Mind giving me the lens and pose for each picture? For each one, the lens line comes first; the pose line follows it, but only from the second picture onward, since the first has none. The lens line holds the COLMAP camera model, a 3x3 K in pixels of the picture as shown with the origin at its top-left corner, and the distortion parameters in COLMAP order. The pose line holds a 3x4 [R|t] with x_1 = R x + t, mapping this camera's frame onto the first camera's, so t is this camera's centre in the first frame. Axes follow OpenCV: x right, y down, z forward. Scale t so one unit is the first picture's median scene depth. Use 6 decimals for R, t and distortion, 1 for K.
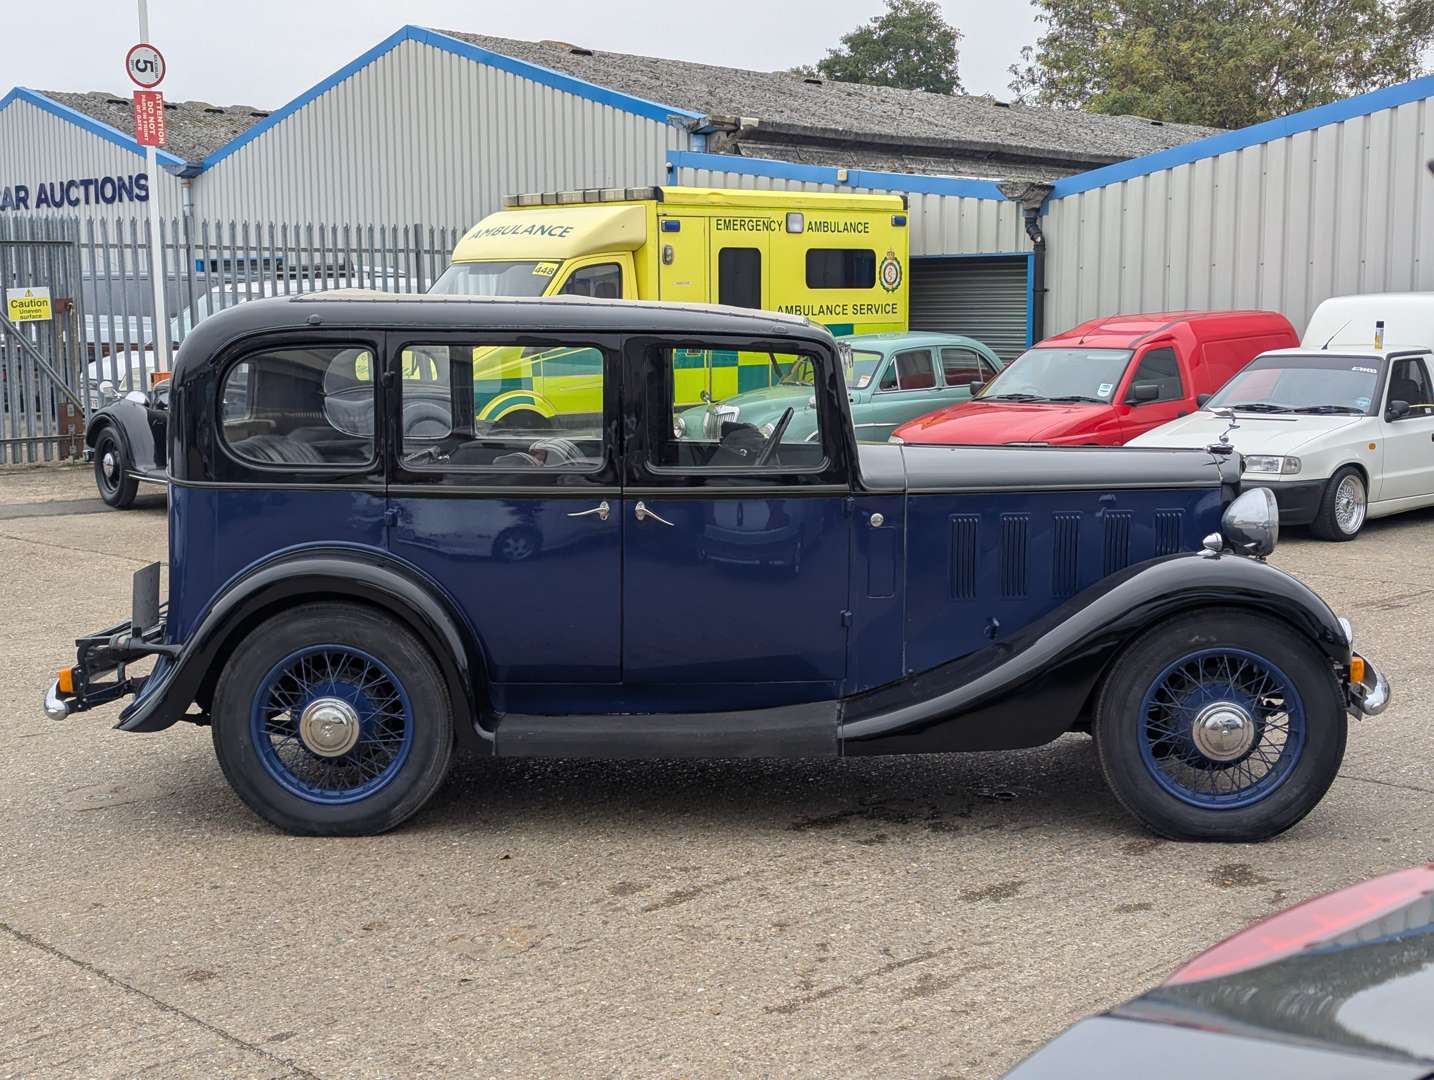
lens RADIAL K [[2006.3, 0, 712.2], [0, 2006.3, 565.3], [0, 0, 1]] dist [0.055241, 0.000000]
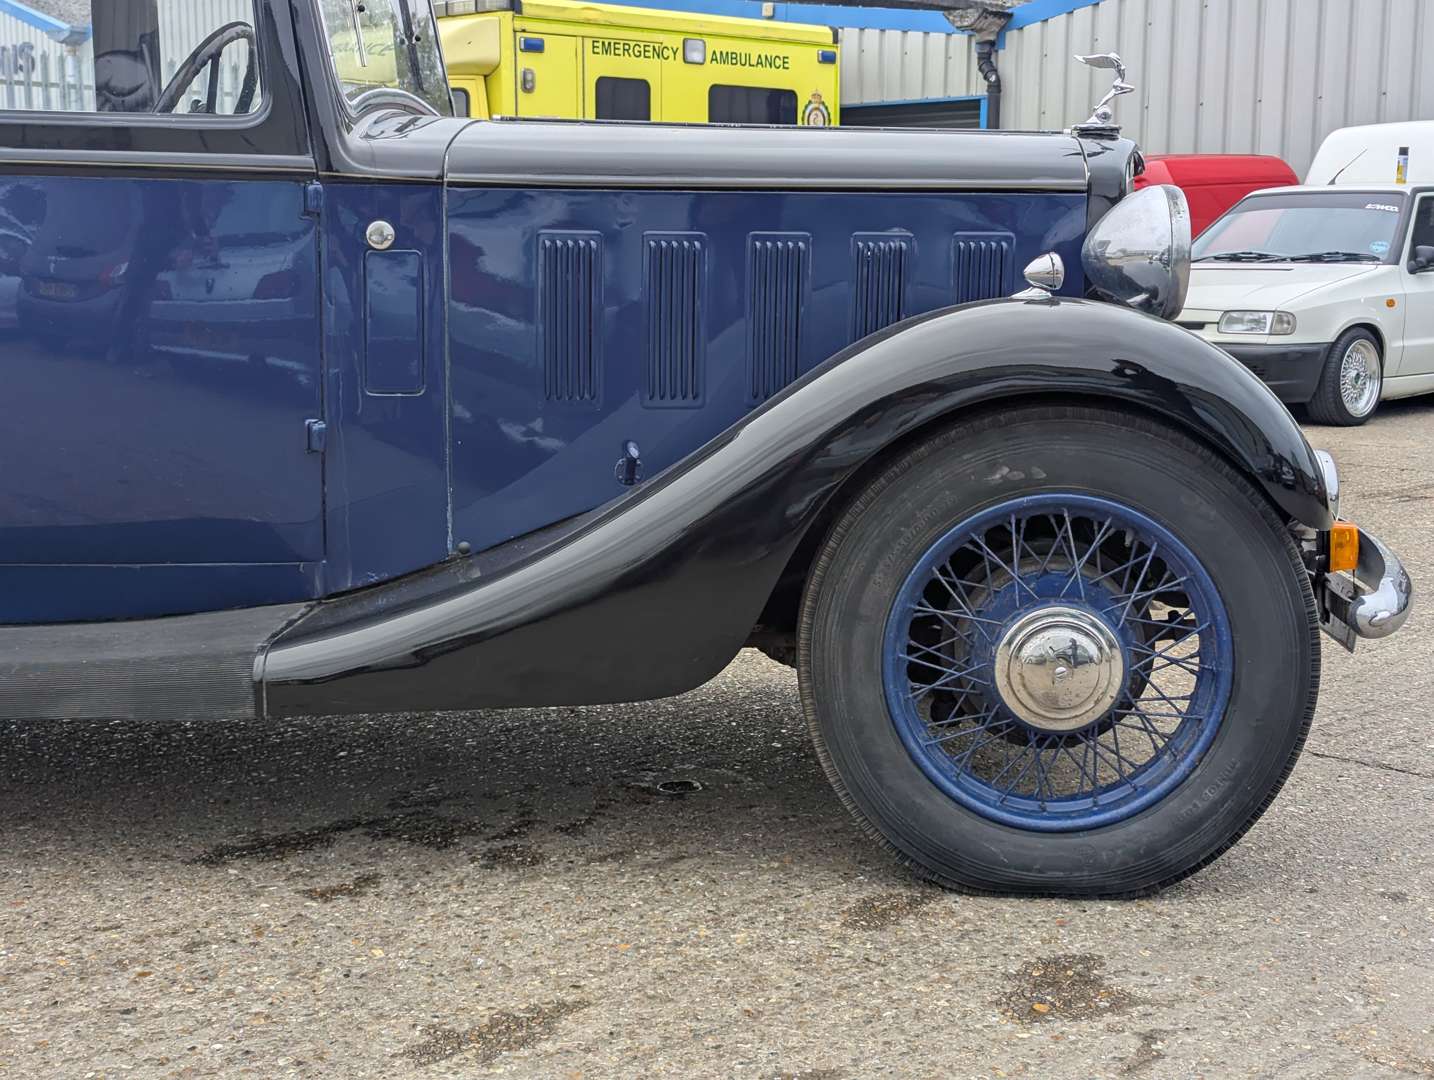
lens RADIAL K [[2006.3, 0, 725.9], [0, 2006.3, 538.1], [0, 0, 1]] dist [0.055241, 0.000000]
pose [[0.999954, 0.009293, -0.002521, 0.173091], [-0.009249, 0.999812, 0.017030, 0.043465], [0.002679, -0.017006, 0.999852, 0.517043]]
